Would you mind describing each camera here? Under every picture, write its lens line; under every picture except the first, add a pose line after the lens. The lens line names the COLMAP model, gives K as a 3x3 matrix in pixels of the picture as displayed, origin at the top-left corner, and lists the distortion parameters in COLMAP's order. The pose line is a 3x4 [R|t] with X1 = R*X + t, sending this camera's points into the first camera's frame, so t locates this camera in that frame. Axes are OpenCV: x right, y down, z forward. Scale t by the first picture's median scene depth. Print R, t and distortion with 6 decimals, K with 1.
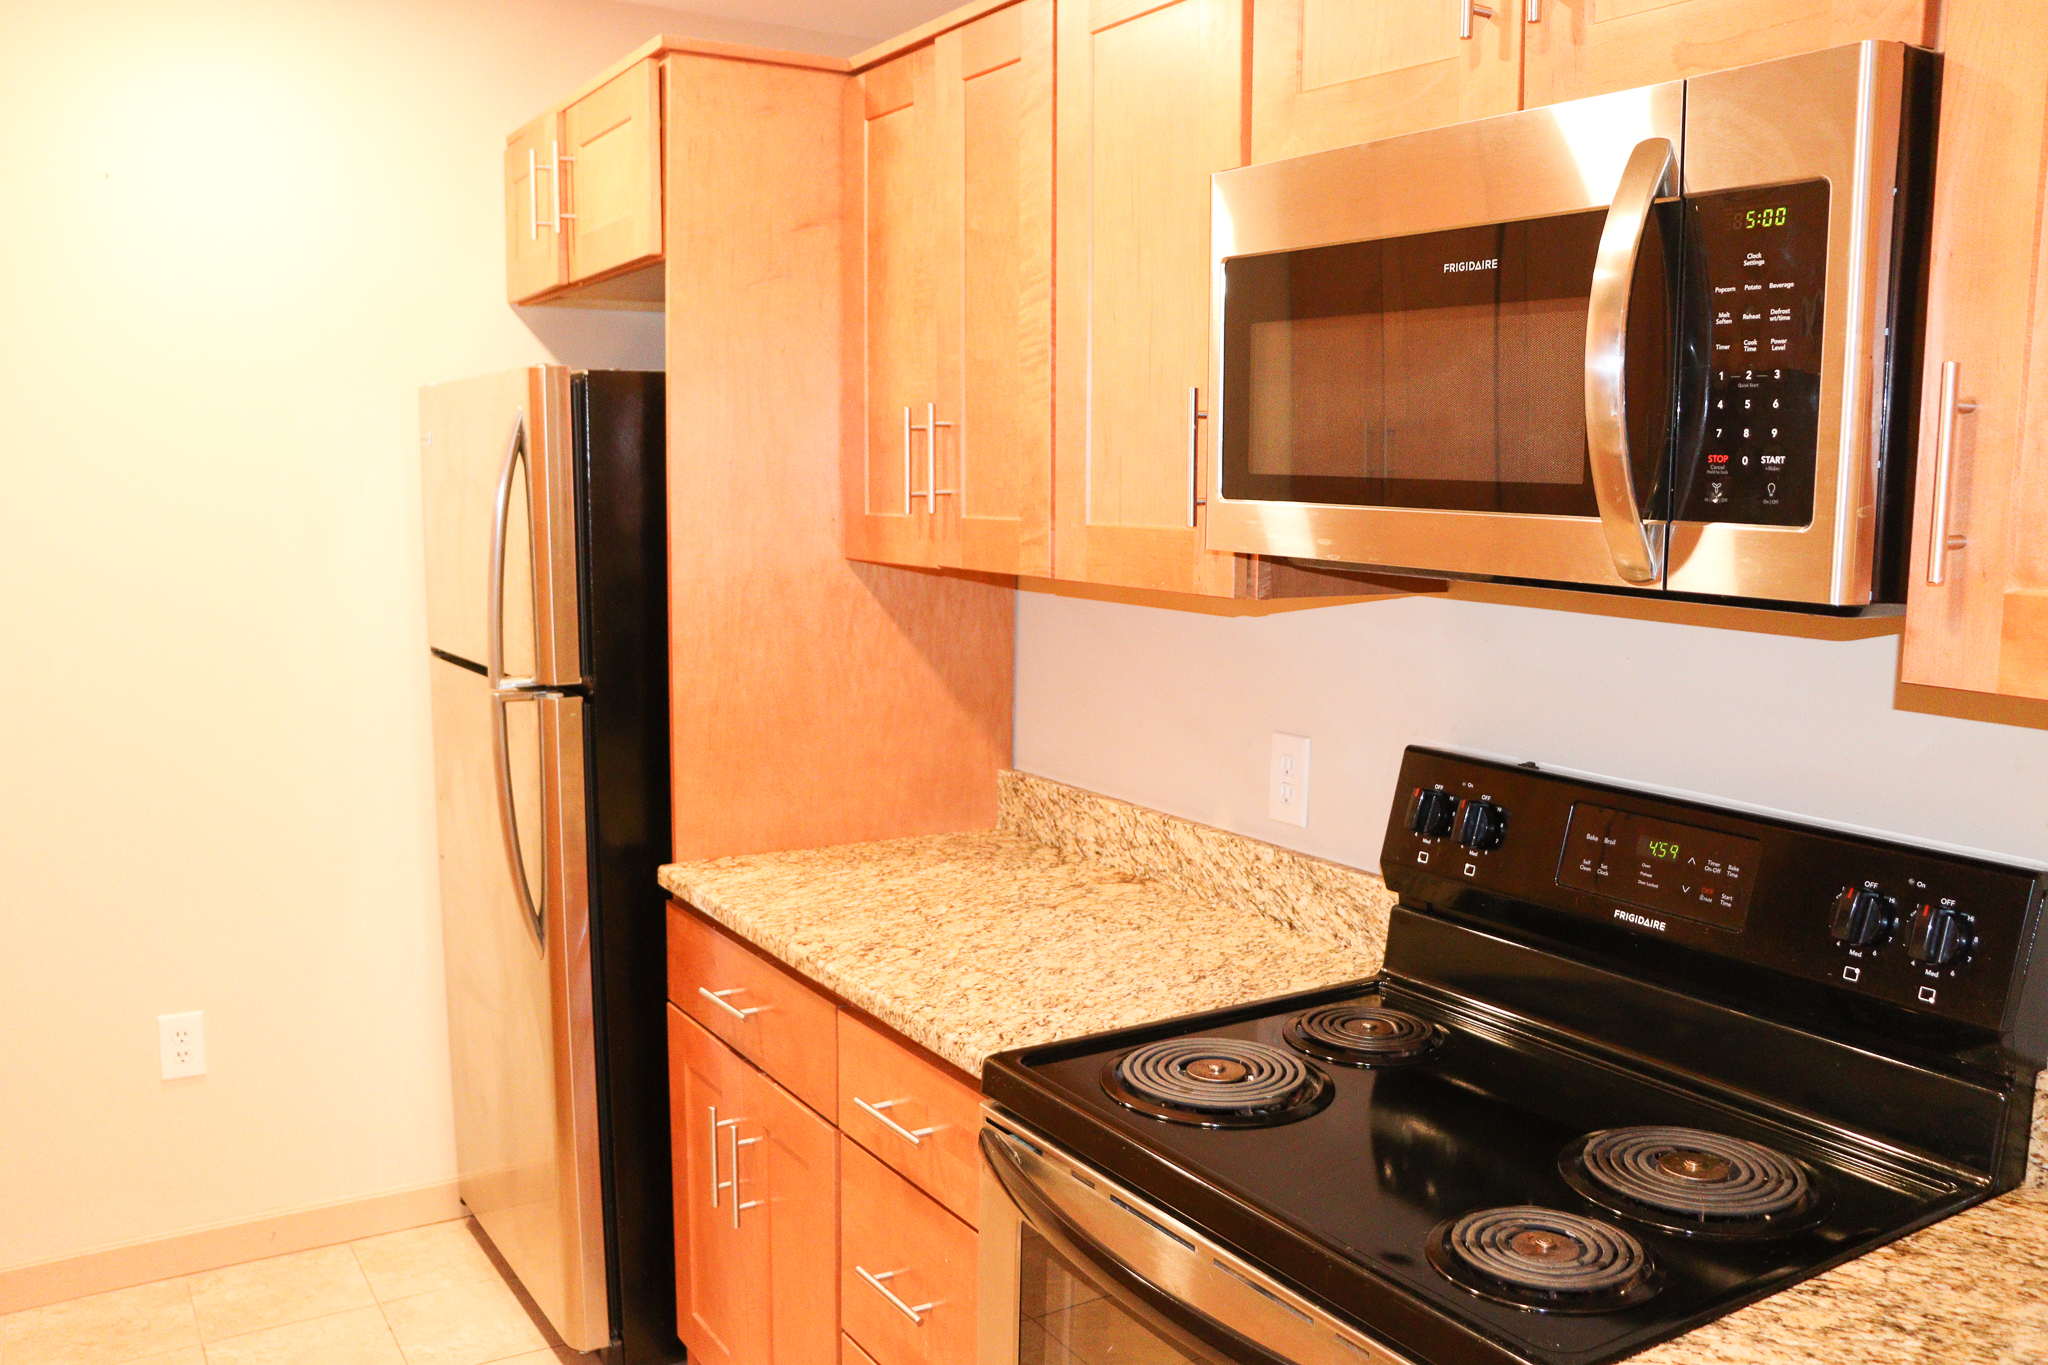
lens RADIAL K [[1716.6, 0, 1022.4], [0, 1716.6, 684.5], [0, 0, 1]] dist [-0.171347, 0.145481]
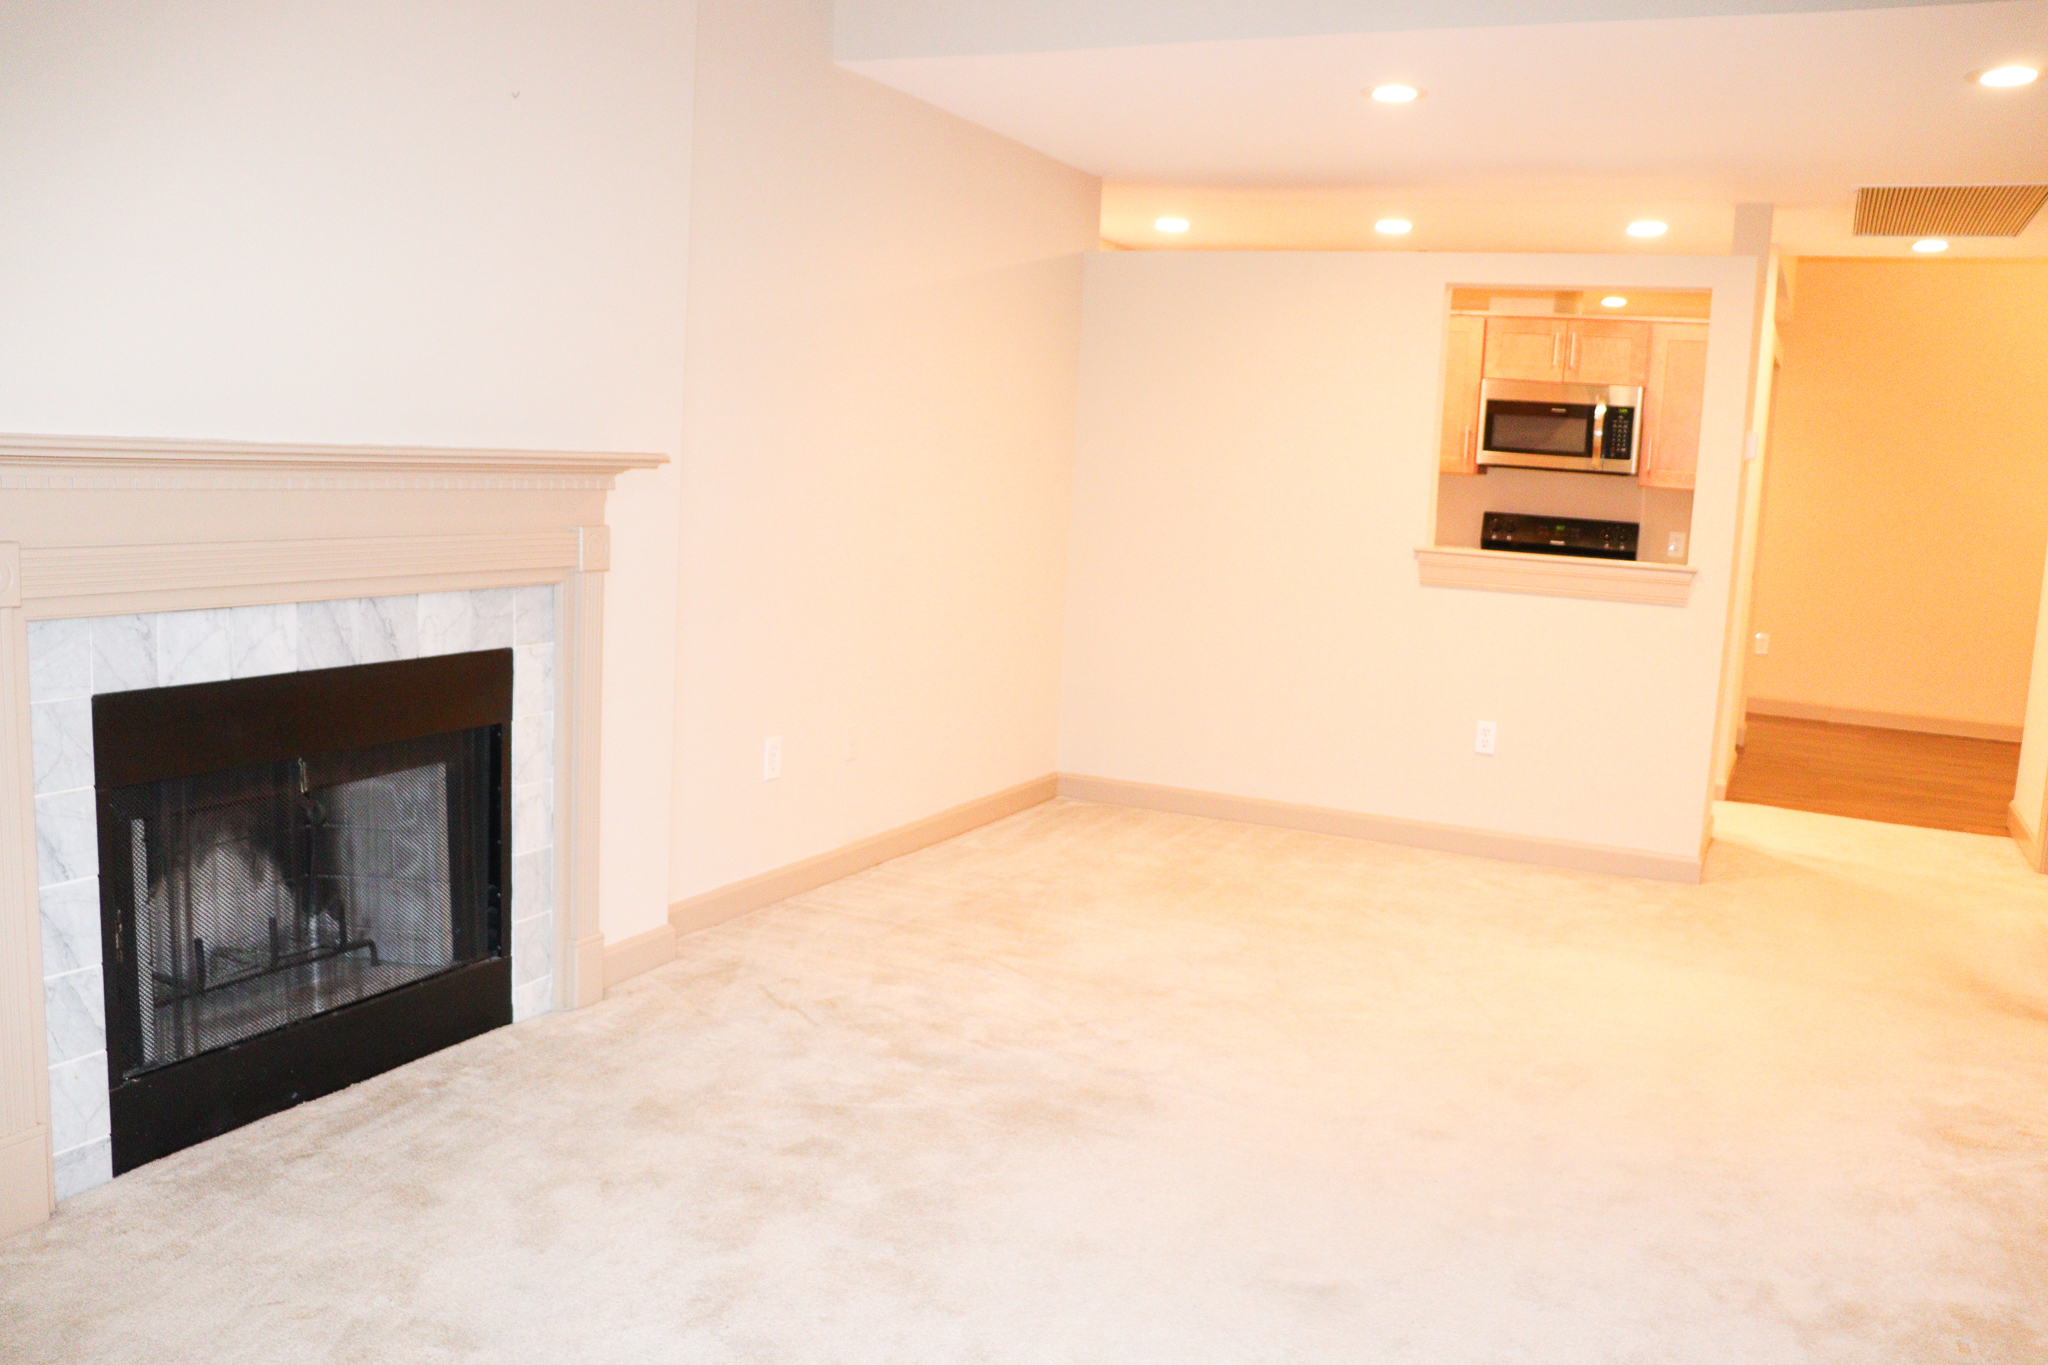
lens RADIAL K [[1716.6, 0, 1038.3], [0, 1716.6, 696.4], [0, 0, 1]] dist [-0.171347, 0.145481]
pose [[0.850807, -0.037056, 0.524170, -4.465312], [0.018956, 0.999026, 0.039856, 0.467019], [-0.525136, -0.023974, 0.850681, -3.036307]]
